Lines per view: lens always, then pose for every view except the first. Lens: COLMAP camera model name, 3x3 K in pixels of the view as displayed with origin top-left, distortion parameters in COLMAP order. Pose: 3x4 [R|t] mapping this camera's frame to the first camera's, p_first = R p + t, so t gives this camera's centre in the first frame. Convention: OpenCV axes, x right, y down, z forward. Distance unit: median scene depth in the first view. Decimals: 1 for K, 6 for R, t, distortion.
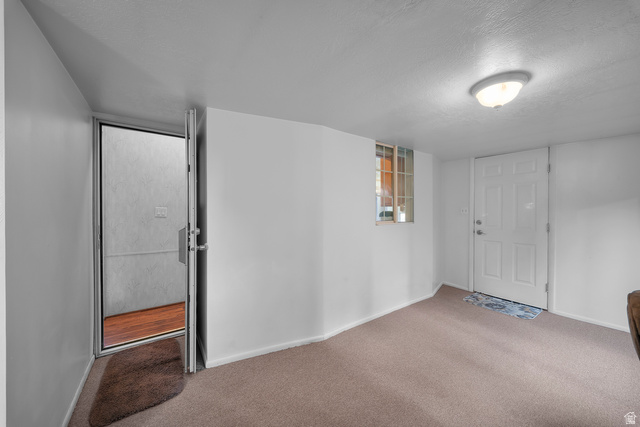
lens RADIAL K [[225.8, 0, 318.9], [0, 225.8, 212.5], [0, 0, 1]] dist [0.001958, -0.002939]
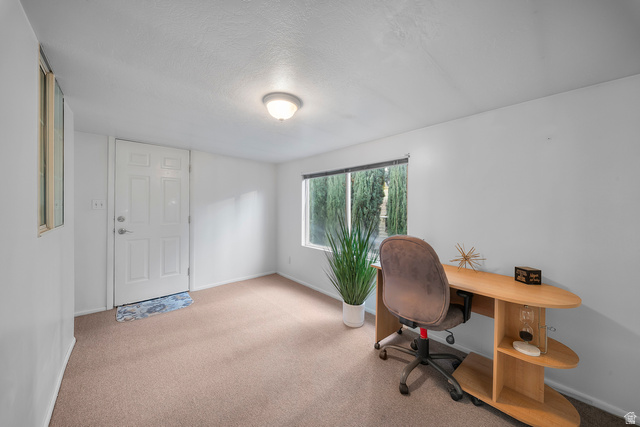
lens RADIAL K [[225.8, 0, 321.8], [0, 225.8, 203.1], [0, 0, 1]] dist [0.001958, -0.002939]
pose [[-0.100999, 0.007177, 0.994861, -0.200864], [0.009432, 0.999936, -0.006256, -0.003068], [-0.994842, 0.008751, -0.101060, 0.413121]]
